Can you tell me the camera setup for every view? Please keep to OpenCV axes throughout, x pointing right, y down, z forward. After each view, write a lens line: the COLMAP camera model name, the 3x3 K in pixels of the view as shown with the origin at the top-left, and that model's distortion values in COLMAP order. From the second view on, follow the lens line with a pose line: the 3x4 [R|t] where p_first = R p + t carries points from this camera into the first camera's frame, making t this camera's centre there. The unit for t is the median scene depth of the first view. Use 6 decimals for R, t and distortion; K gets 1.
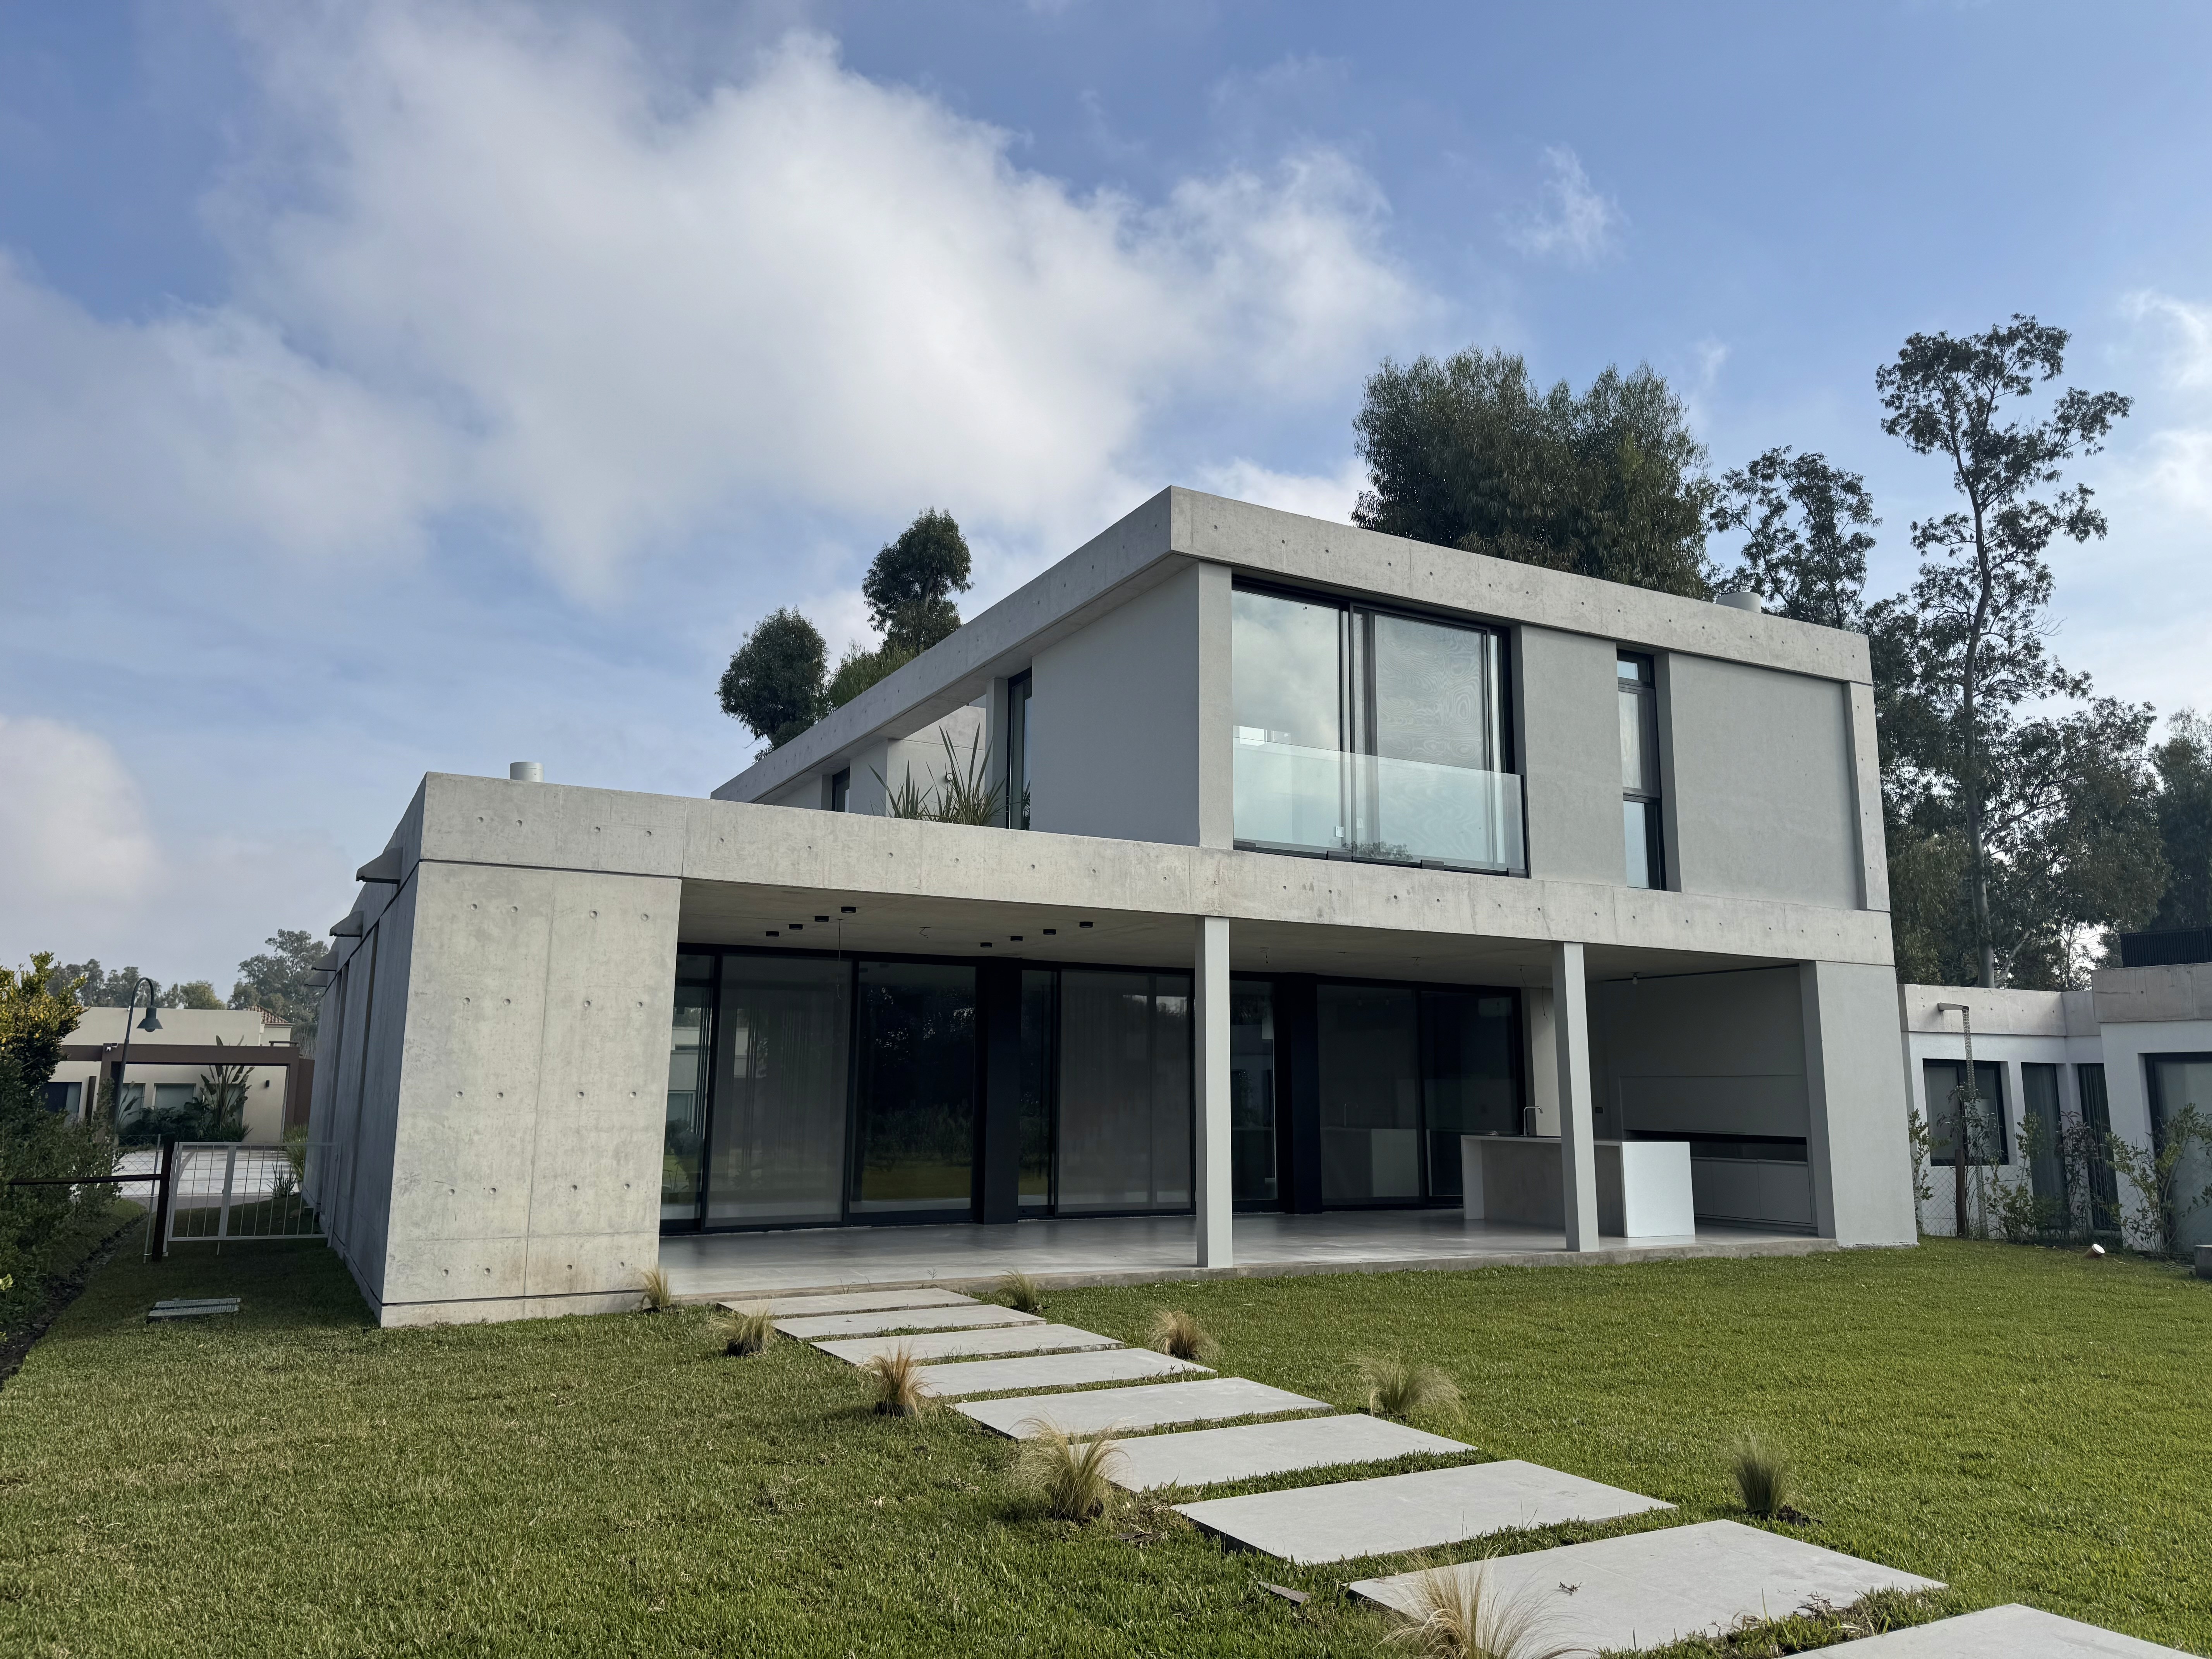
lens RADIAL K [[1552.7, 0, 1106.1], [0, 1552.7, 840.8], [0, 0, 1]] dist [0.075806, -0.071415]
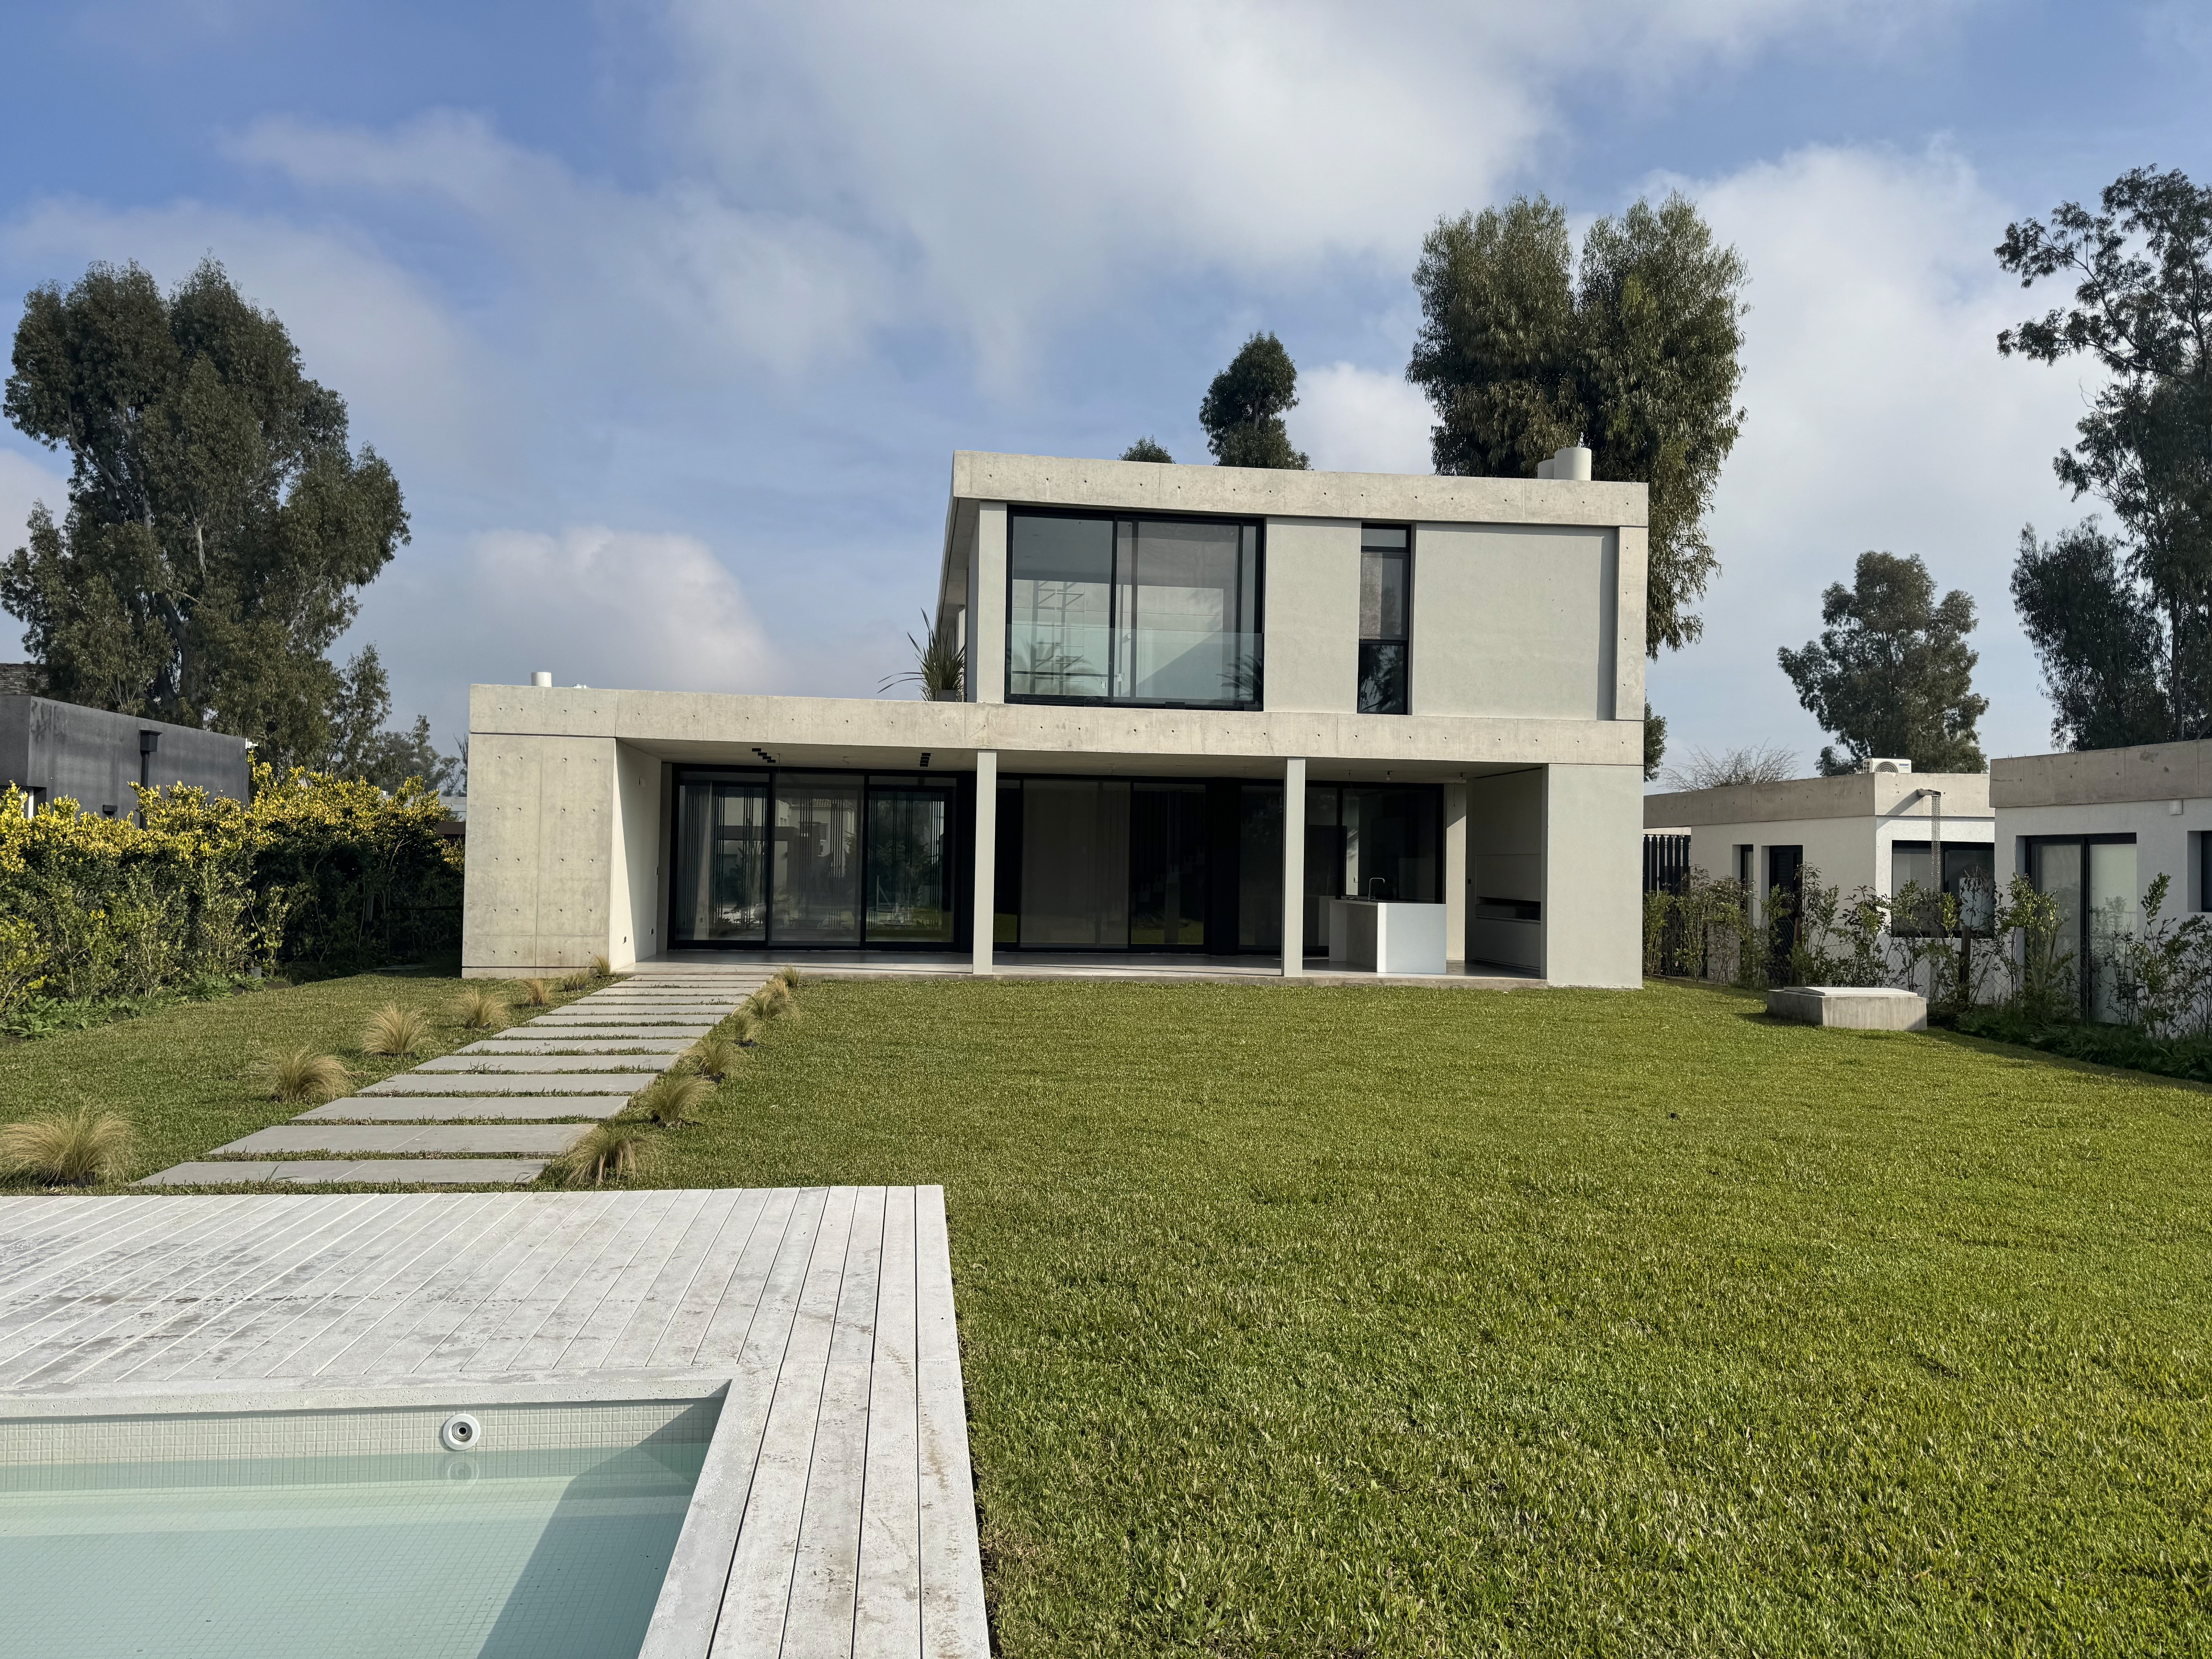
lens RADIAL K [[1552.7, 0, 1117.9], [0, 1552.7, 853.5], [0, 0, 1]] dist [0.075806, -0.071415]
pose [[0.938225, 0.005860, -0.345976, 0.642791], [0.045623, 0.989033, 0.140474, -0.050600], [0.343005, -0.147581, 0.927668, -0.326823]]
